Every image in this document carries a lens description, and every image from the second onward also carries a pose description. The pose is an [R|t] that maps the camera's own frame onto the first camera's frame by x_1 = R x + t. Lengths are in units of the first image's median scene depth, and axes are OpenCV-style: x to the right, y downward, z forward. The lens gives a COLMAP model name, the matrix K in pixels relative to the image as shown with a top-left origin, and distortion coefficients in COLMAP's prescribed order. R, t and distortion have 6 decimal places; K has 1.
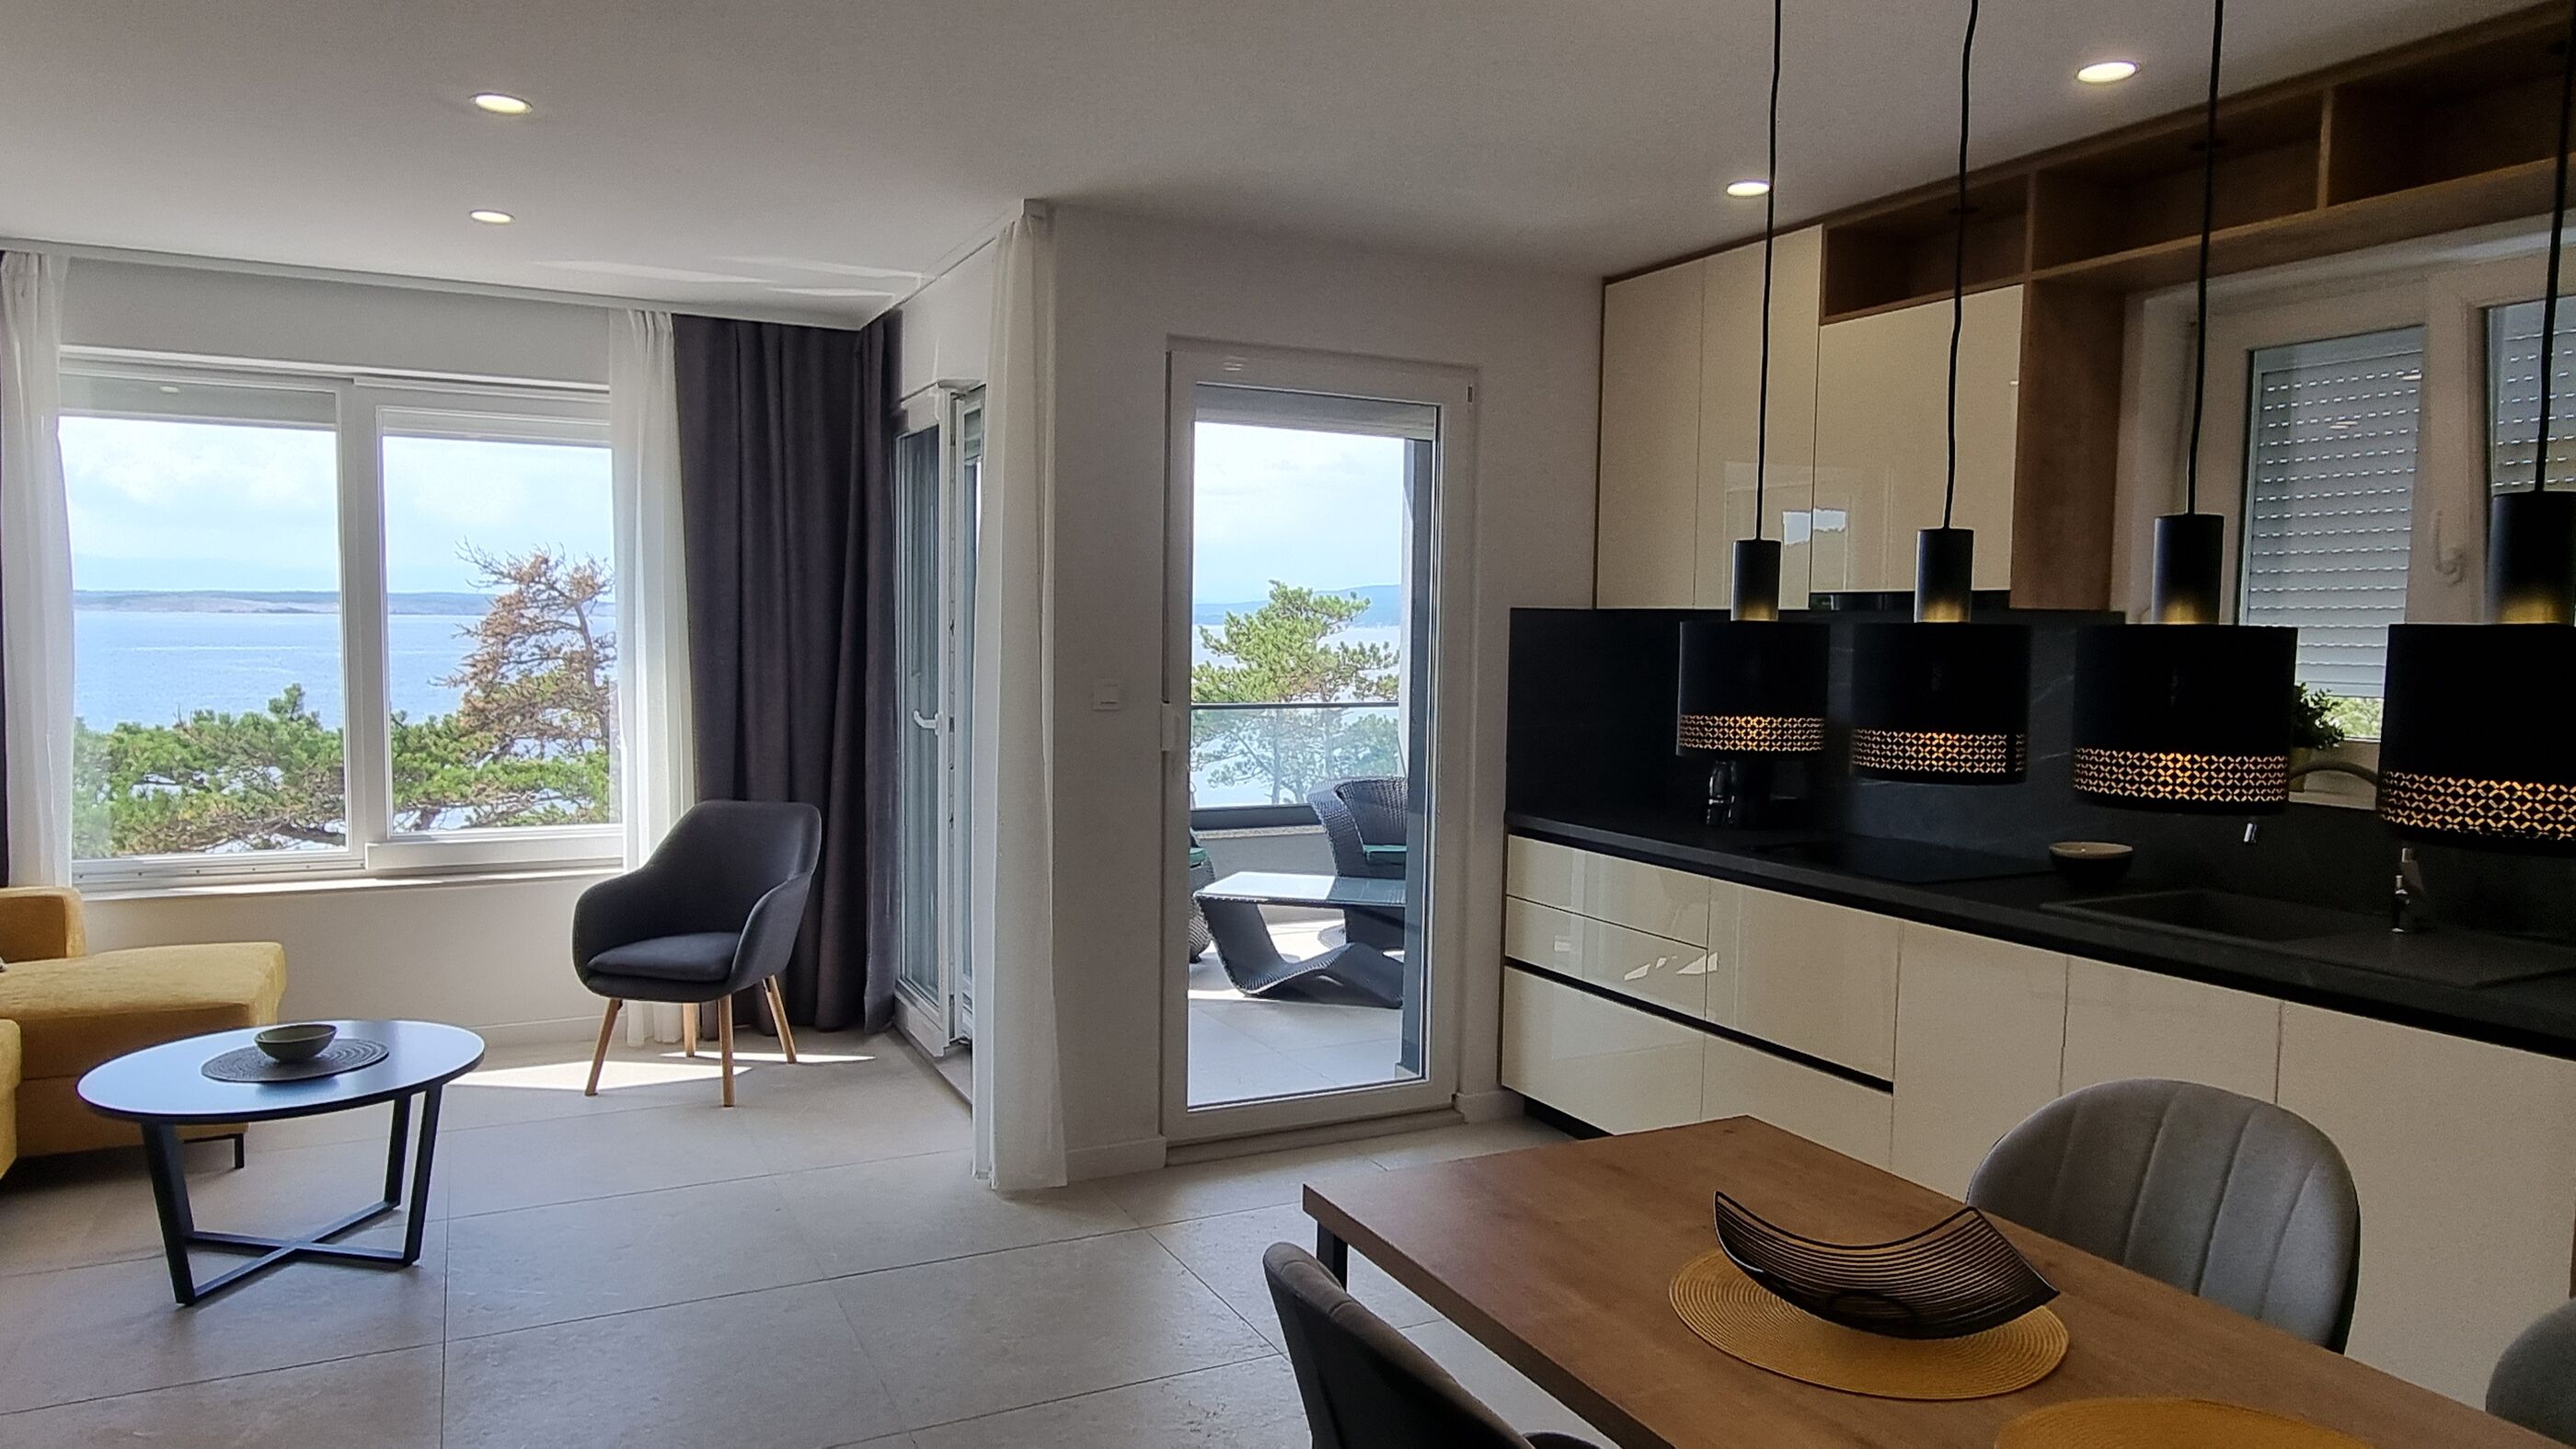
lens RADIAL K [[1631.1, 0, 1295.9], [0, 1631.1, 738.4], [0, 0, 1]] dist [0.004021, -0.000965]
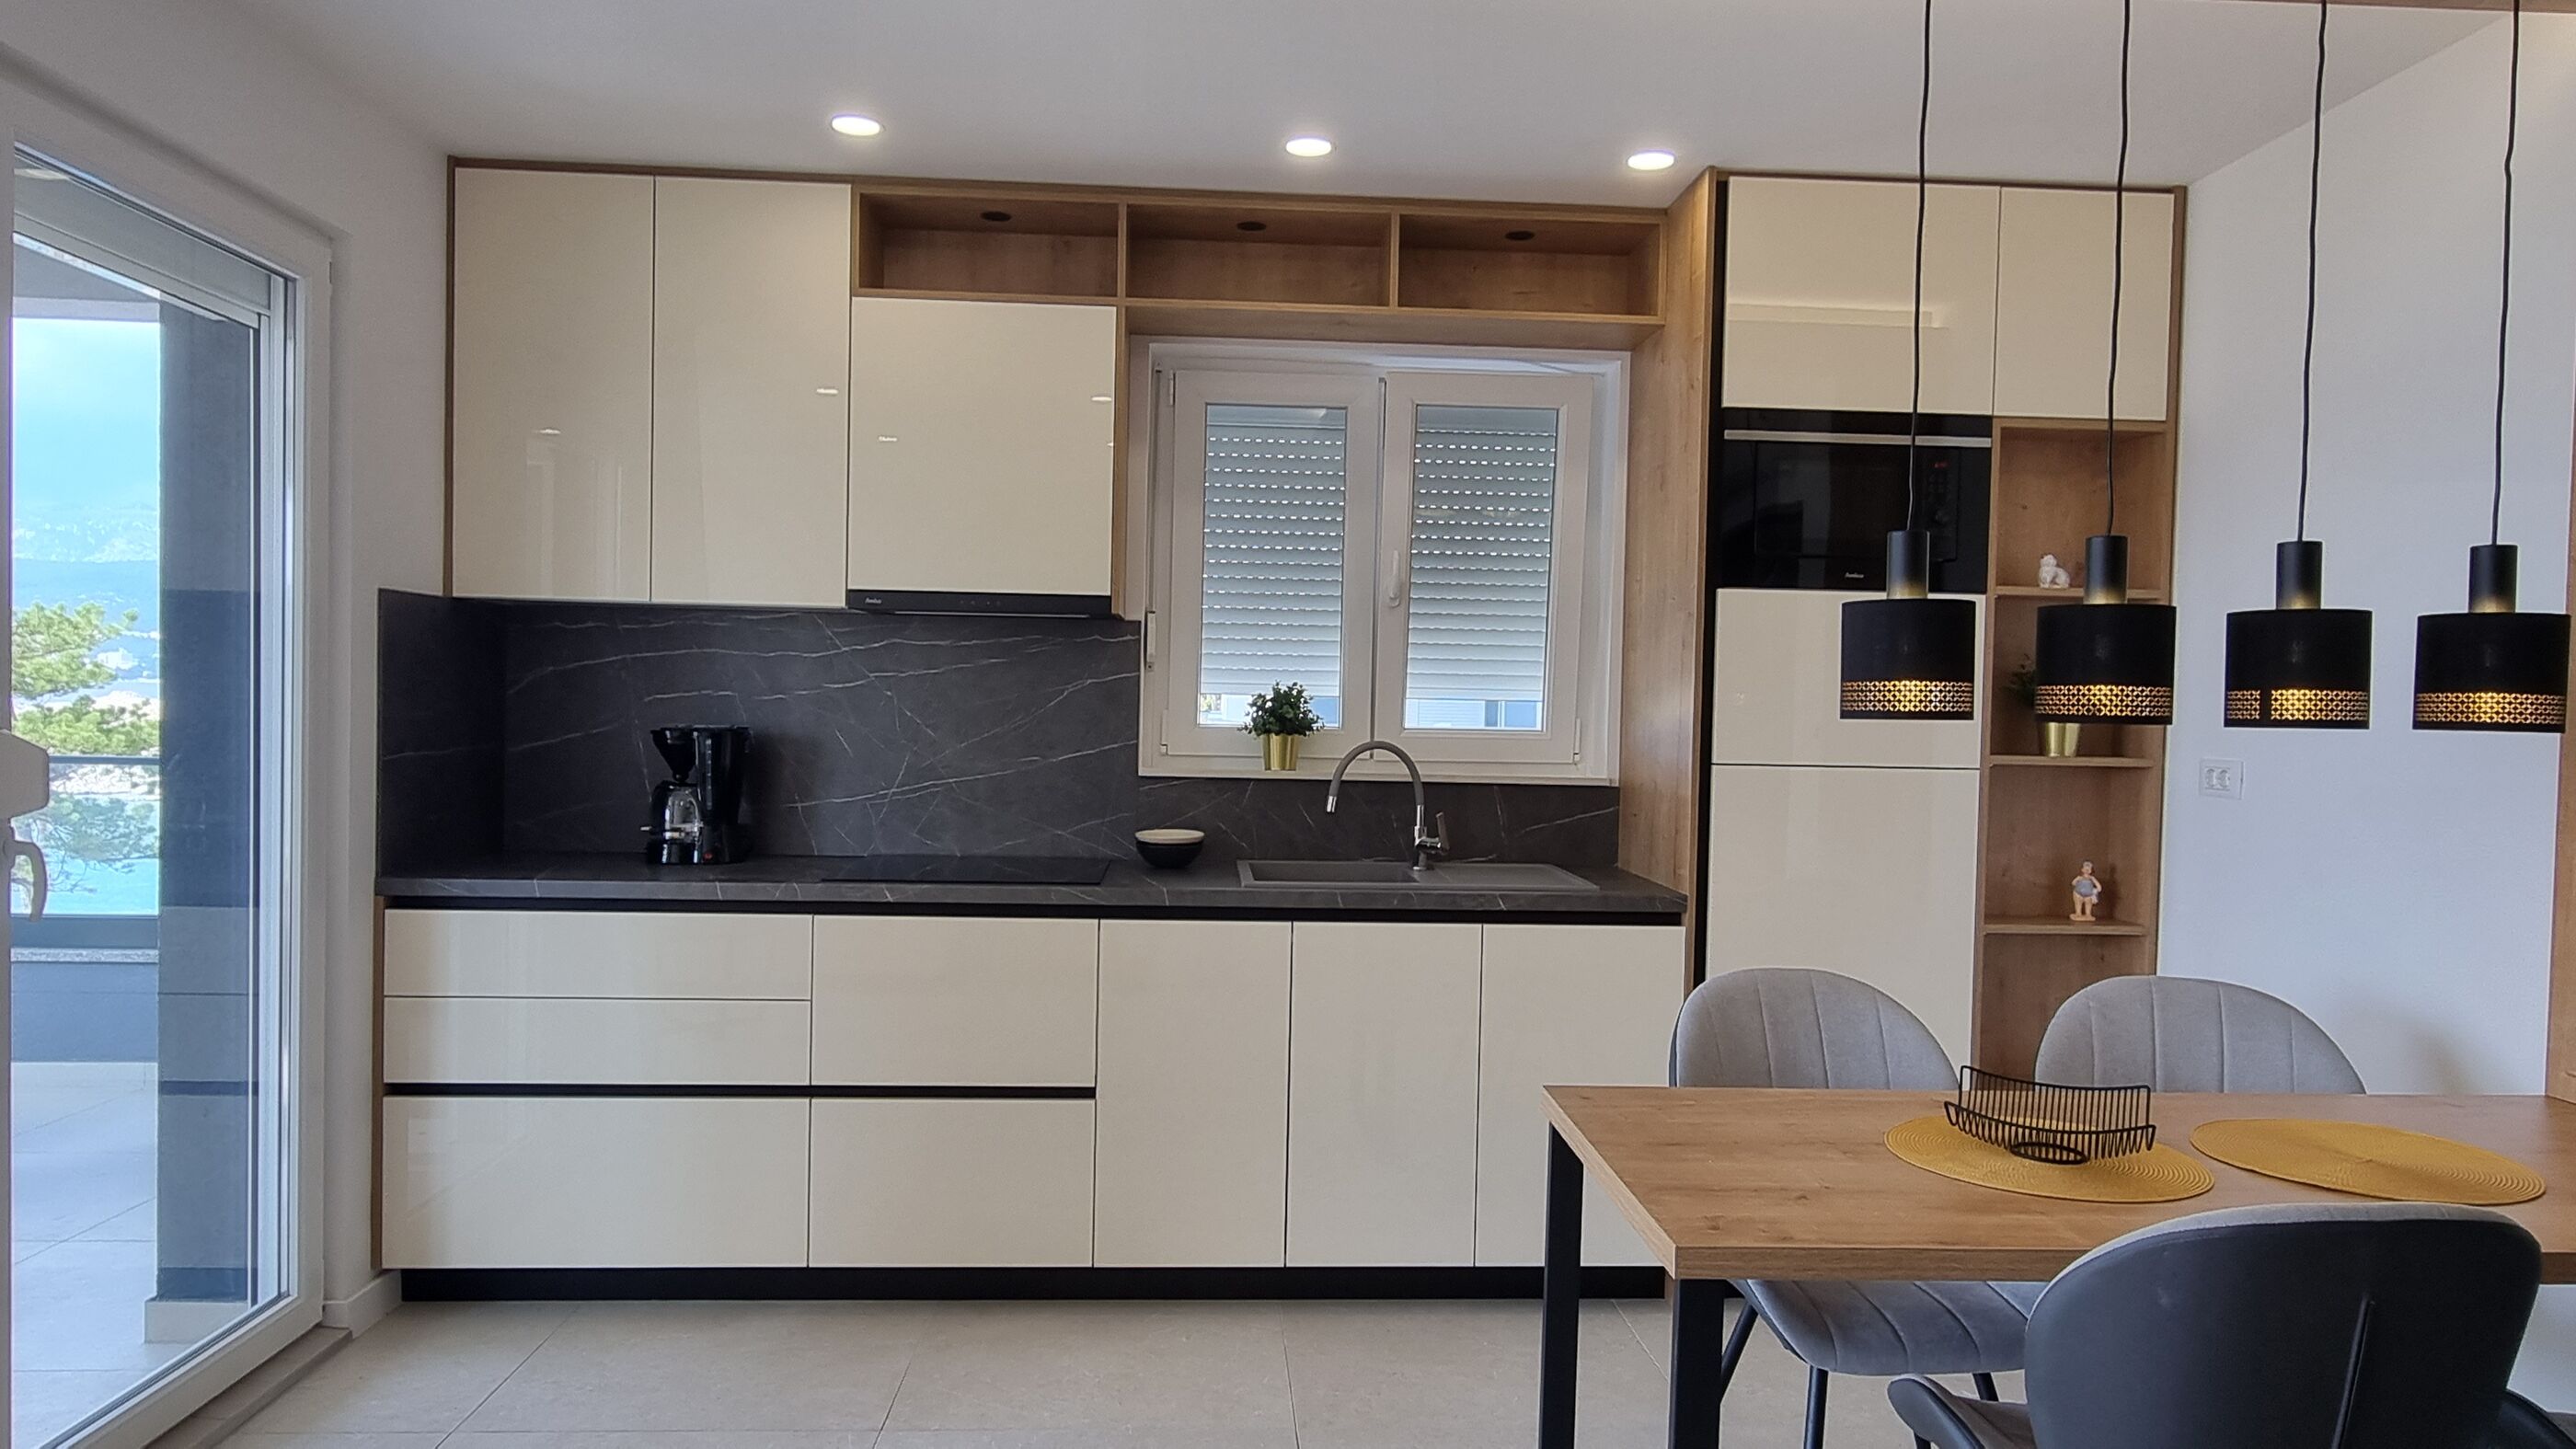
lens RADIAL K [[1631.1, 0, 1295.9], [0, 1631.1, 738.4], [0, 0, 1]] dist [0.004021, -0.000965]
pose [[0.398606, -0.027385, 0.916713, -0.306569], [0.048498, 0.998785, 0.008749, -0.001833], [-0.915839, 0.040971, 0.399450, 0.304650]]
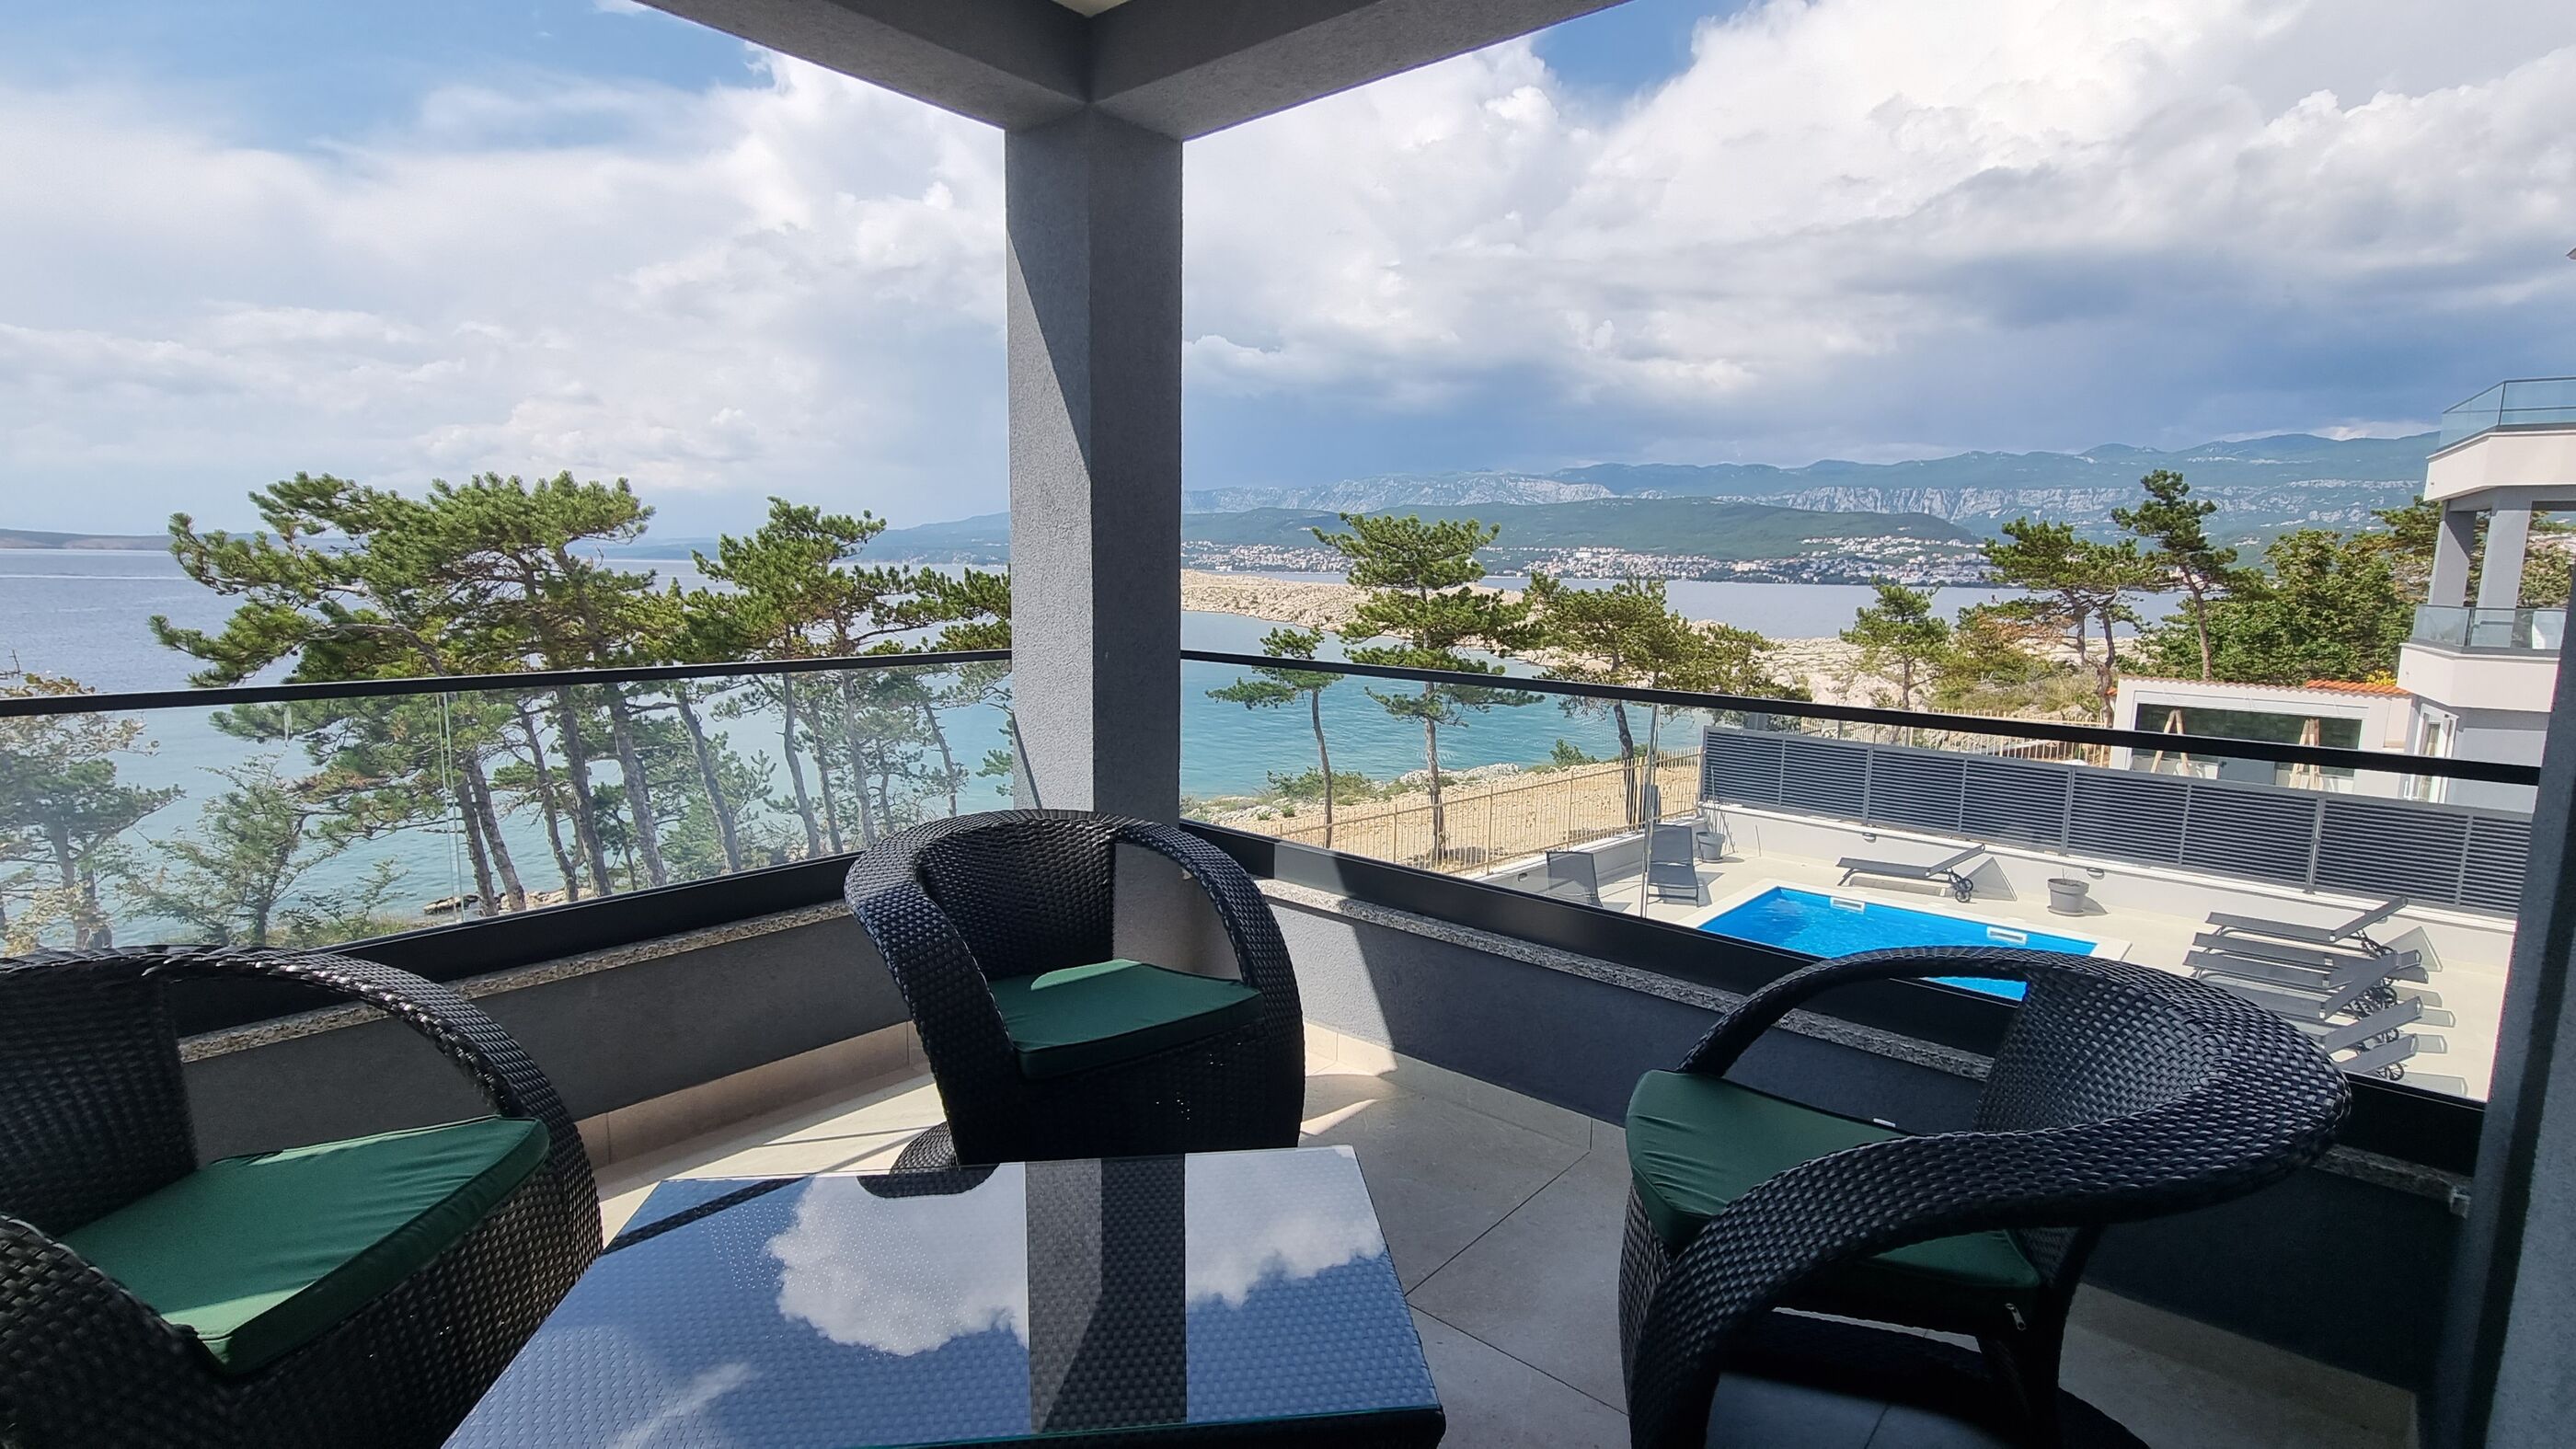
lens RADIAL K [[1178.2, 0, 1299.1], [0, 1178.2, 730.9], [0, 0, 1]] dist [0.003514, -0.000618]
pose [[0.923372, -0.049306, 0.380726, 0.001198], [0.021528, 0.996808, 0.076880, -0.036315], [-0.383301, -0.062792, 0.921486, 0.909418]]
